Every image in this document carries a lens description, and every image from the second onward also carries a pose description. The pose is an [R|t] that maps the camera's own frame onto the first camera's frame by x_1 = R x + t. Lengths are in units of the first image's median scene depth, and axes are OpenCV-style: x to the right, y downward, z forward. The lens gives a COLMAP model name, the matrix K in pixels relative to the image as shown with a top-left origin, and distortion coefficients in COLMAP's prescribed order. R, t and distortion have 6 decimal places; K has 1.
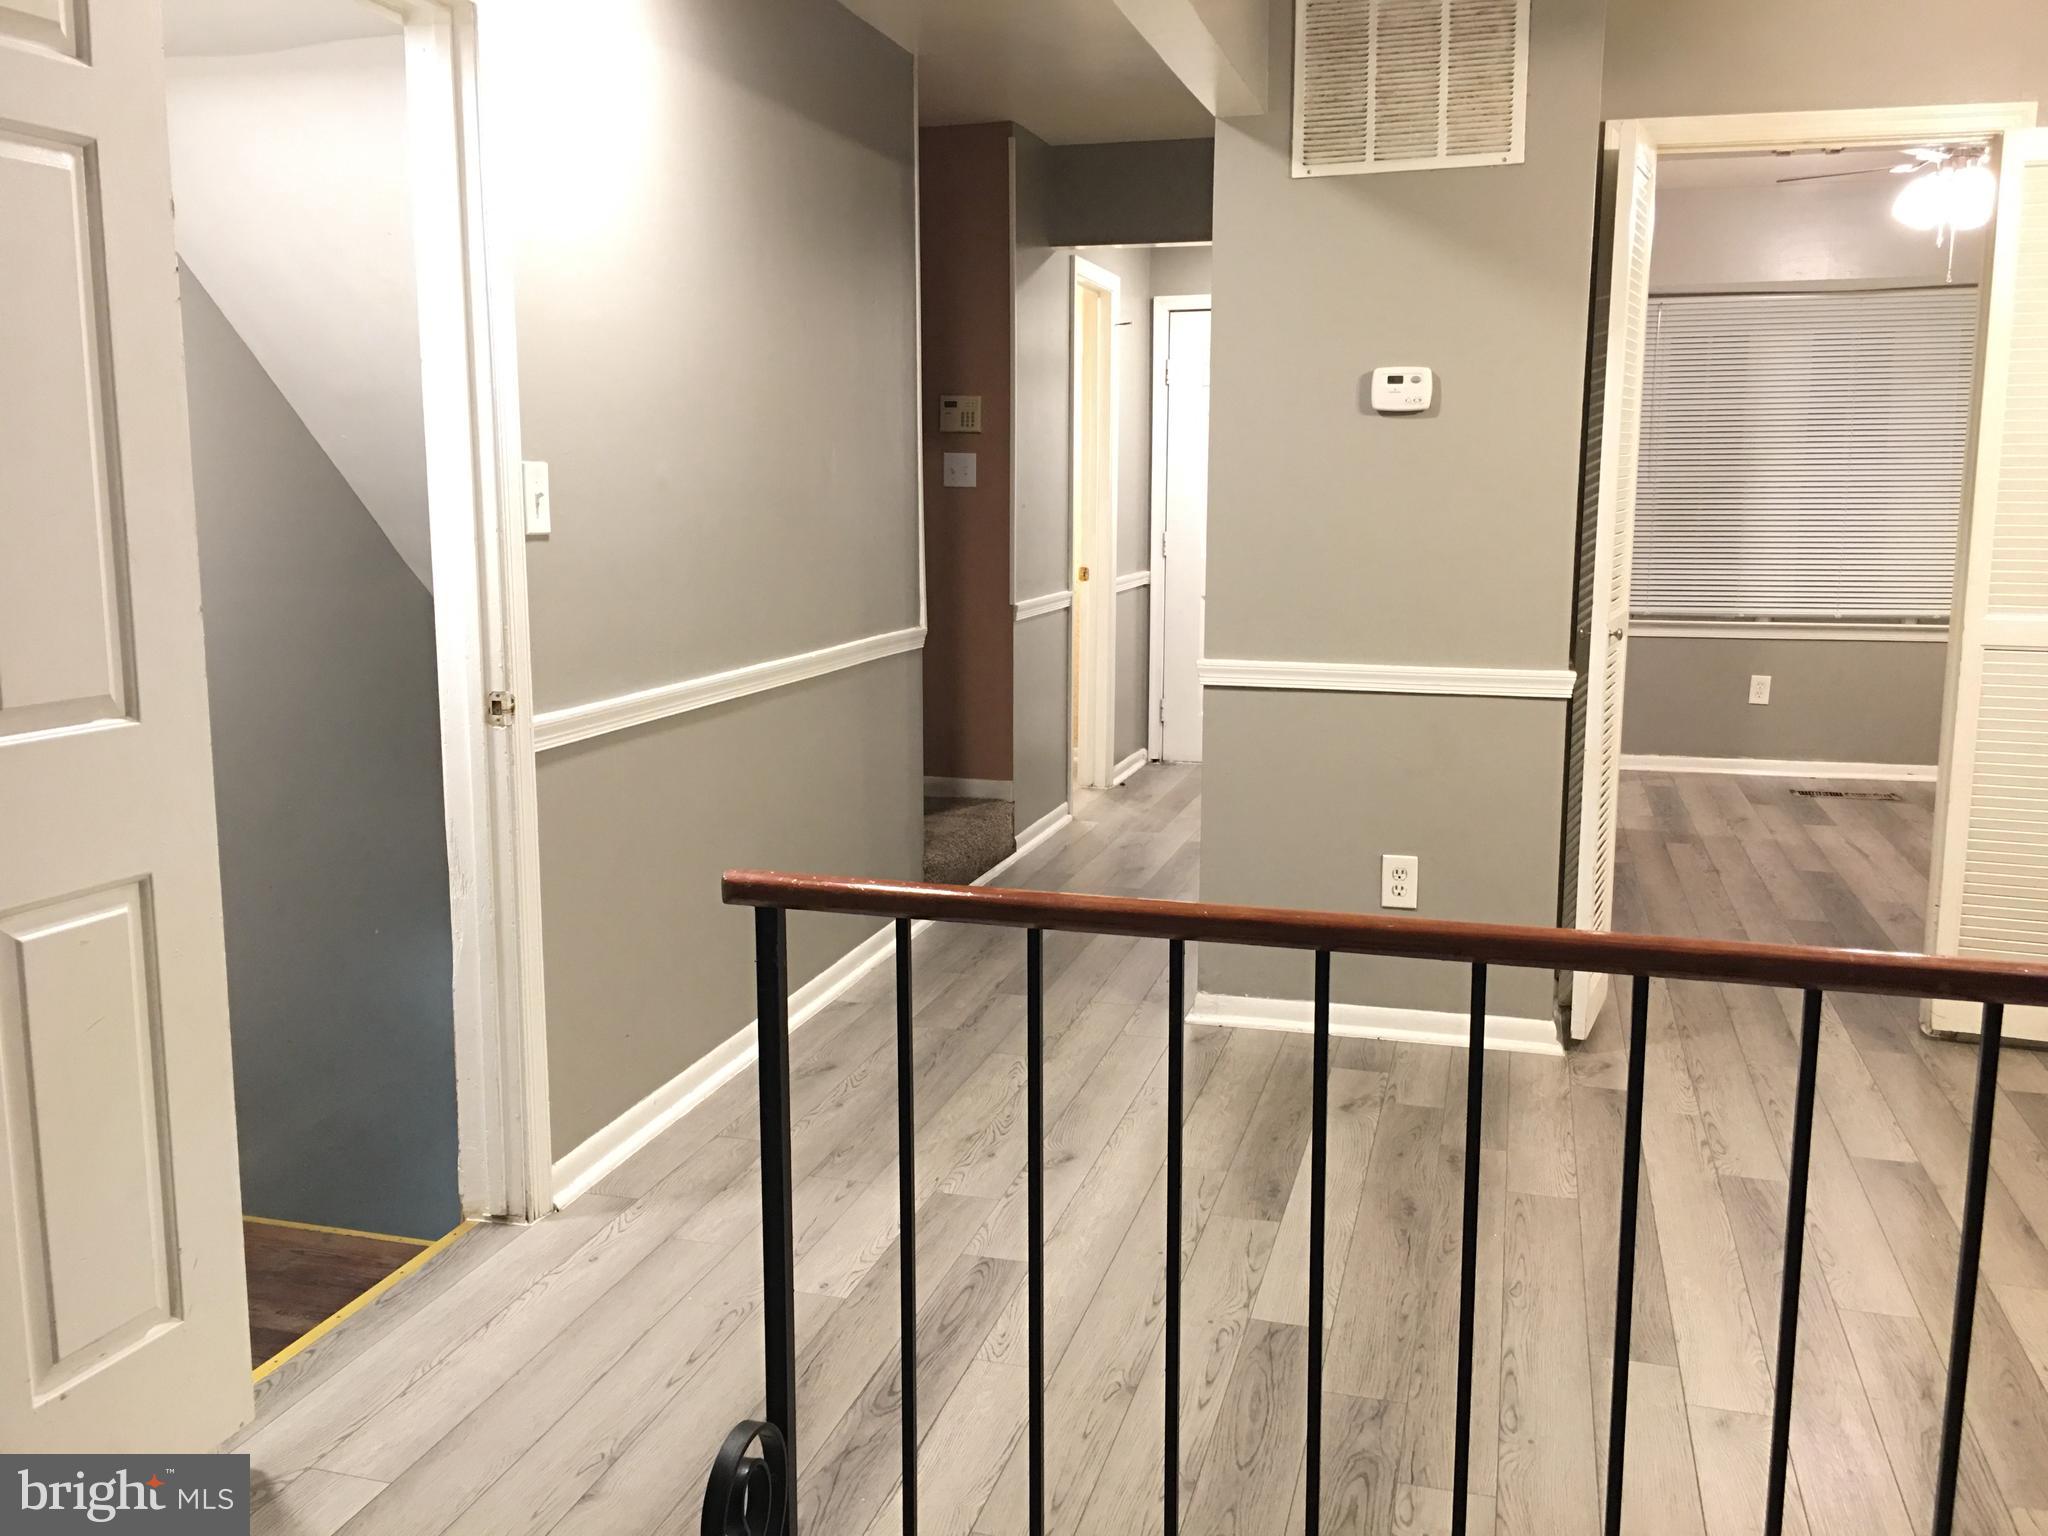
lens RADIAL K [[1742.9, 0, 1019.2], [0, 1742.9, 757.5], [0, 0, 1]] dist [0.080261, -0.110138]
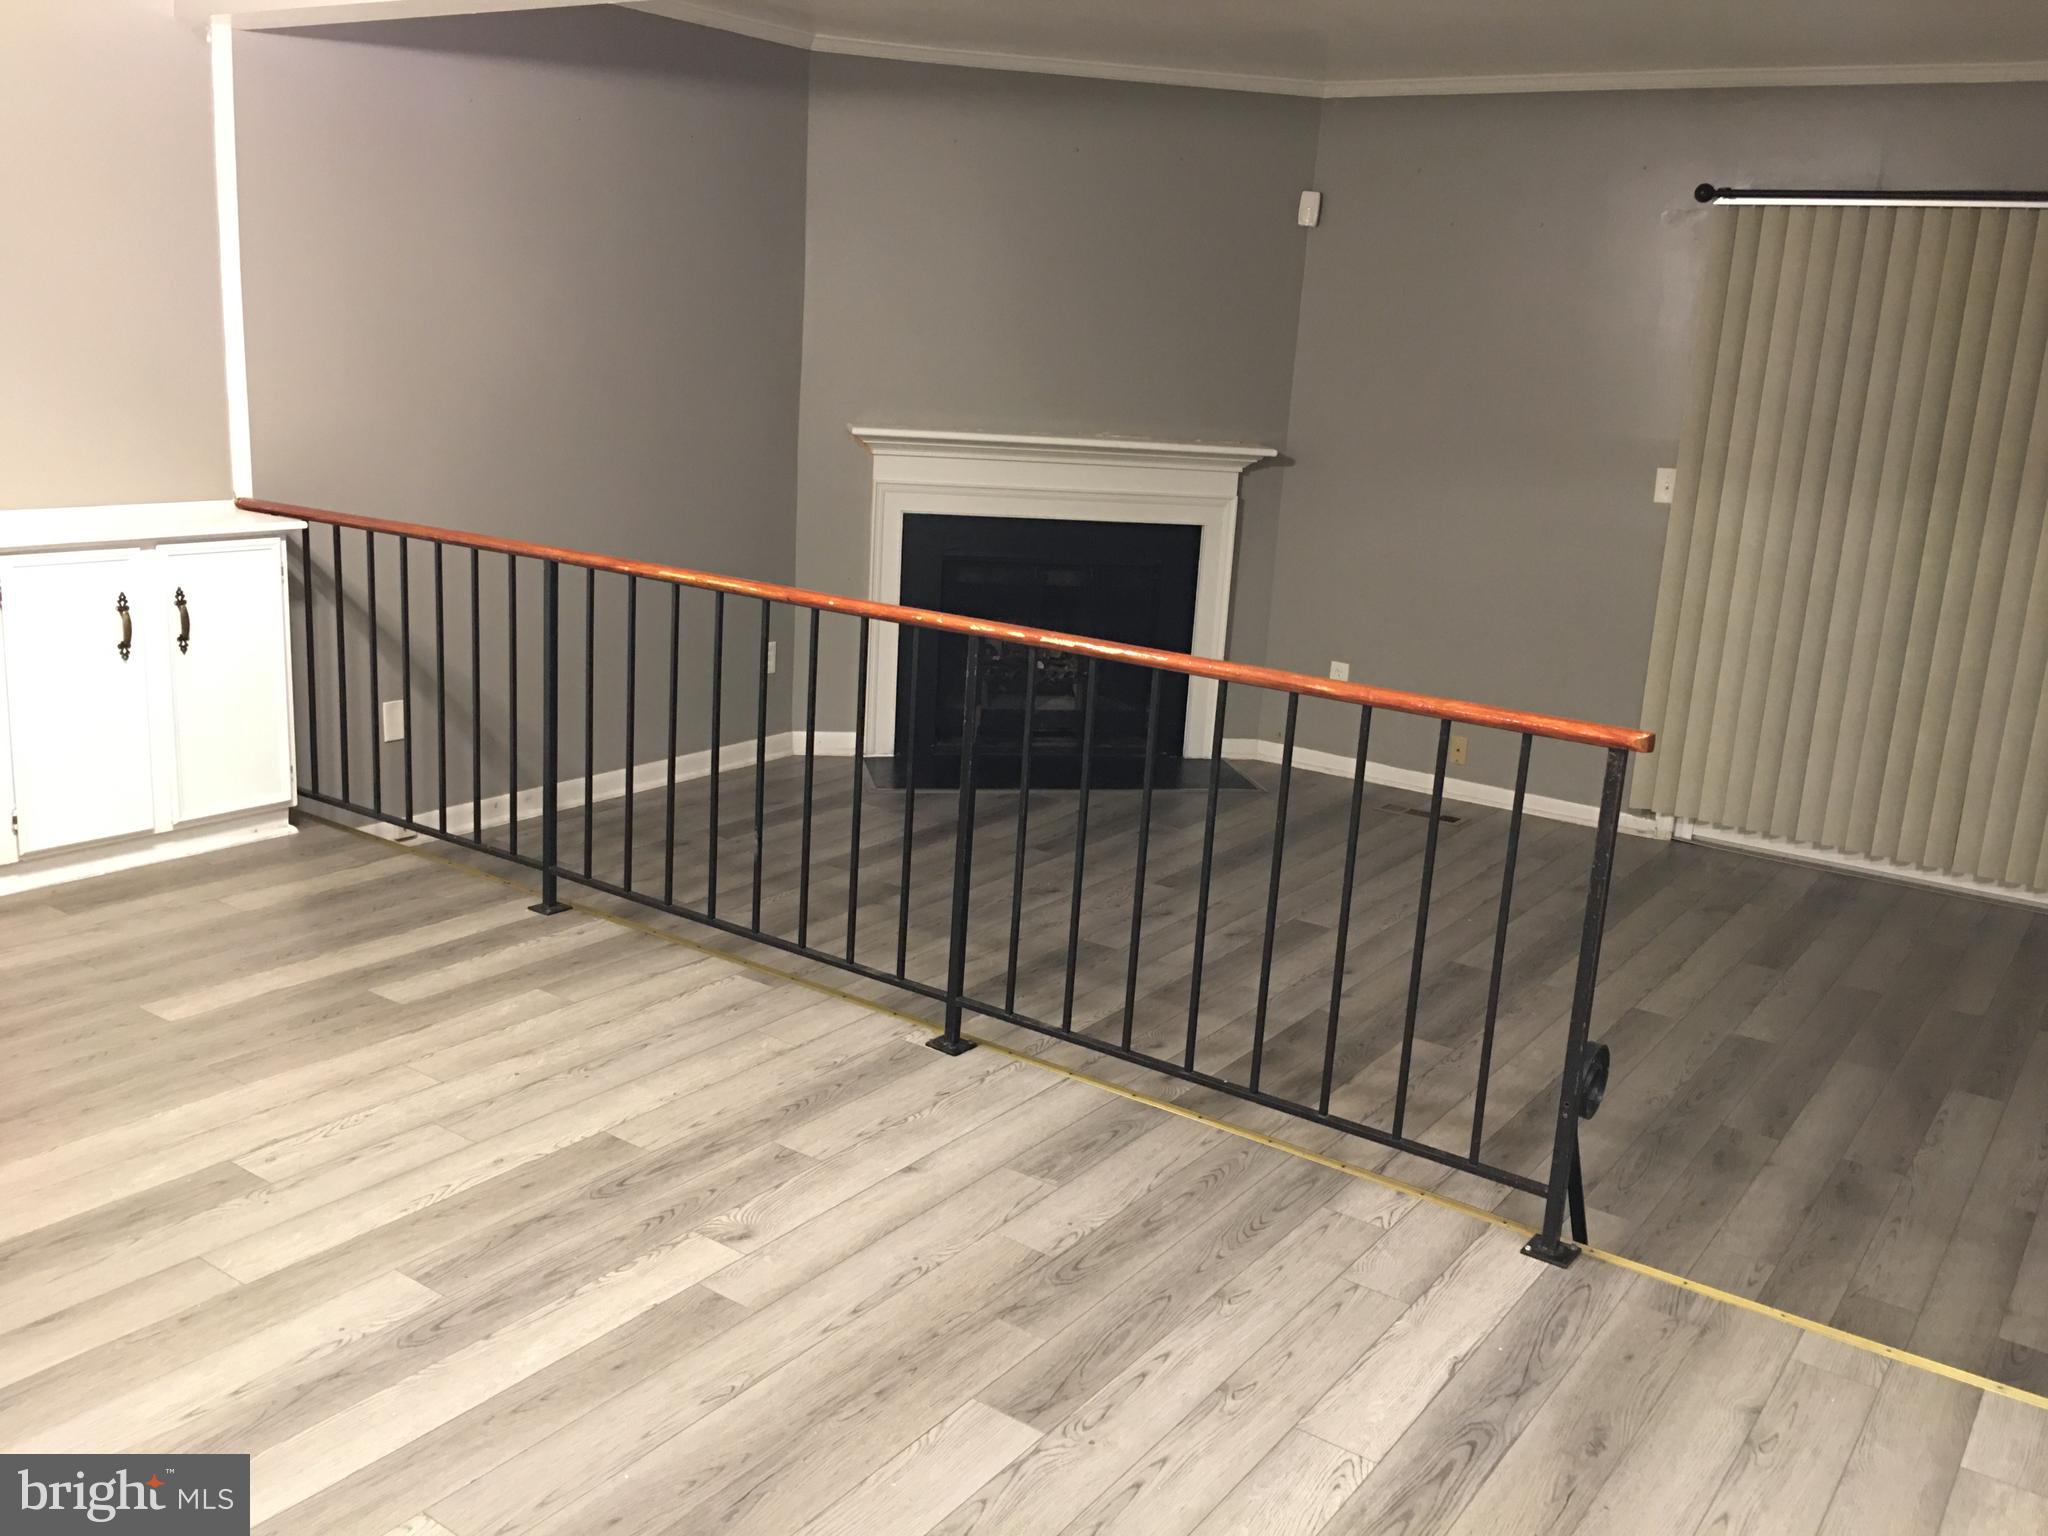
lens RADIAL K [[1742.9, 0, 1019.2], [0, 1742.9, 757.5], [0, 0, 1]] dist [0.080261, -0.110138]
pose [[-0.941246, -0.134206, 0.309909, -0.059170], [-0.005624, 0.923752, 0.382950, -0.236329], [-0.337674, 0.358708, -0.870233, 1.204726]]
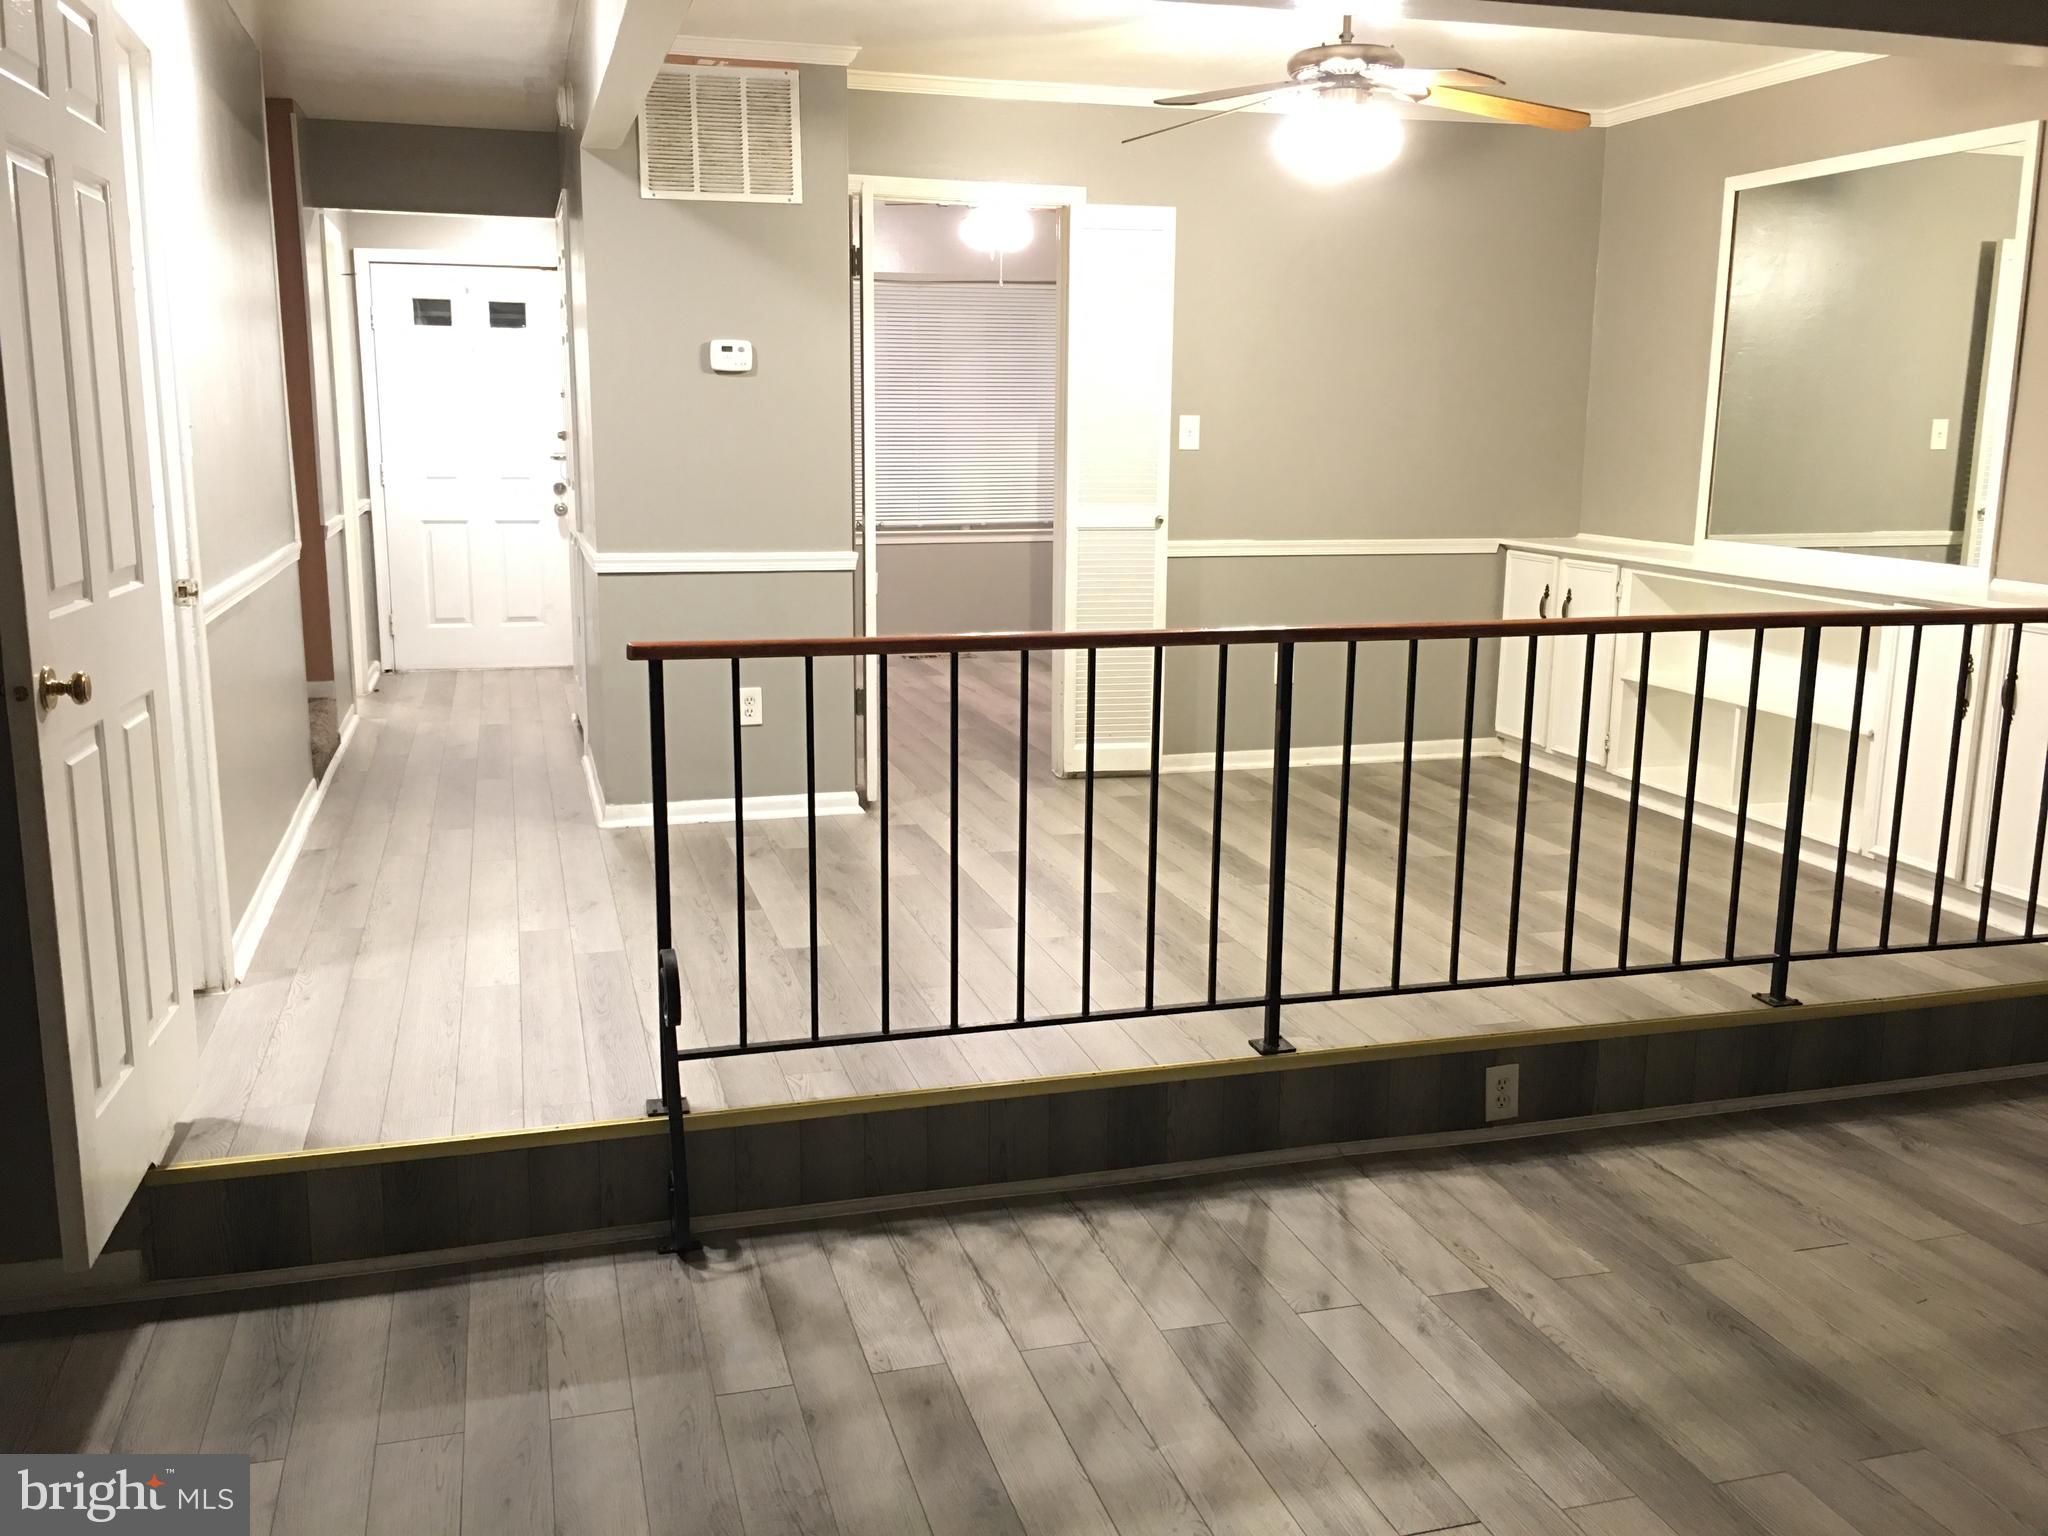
lens RADIAL K [[1742.9, 0, 1019.2], [0, 1742.9, 757.5], [0, 0, 1]] dist [0.080261, -0.110138]
pose [[0.846691, -0.095770, 0.523395, -0.369631], [0.077713, 0.995378, 0.056418, 0.053382], [-0.526379, -0.007094, 0.850221, -0.341553]]
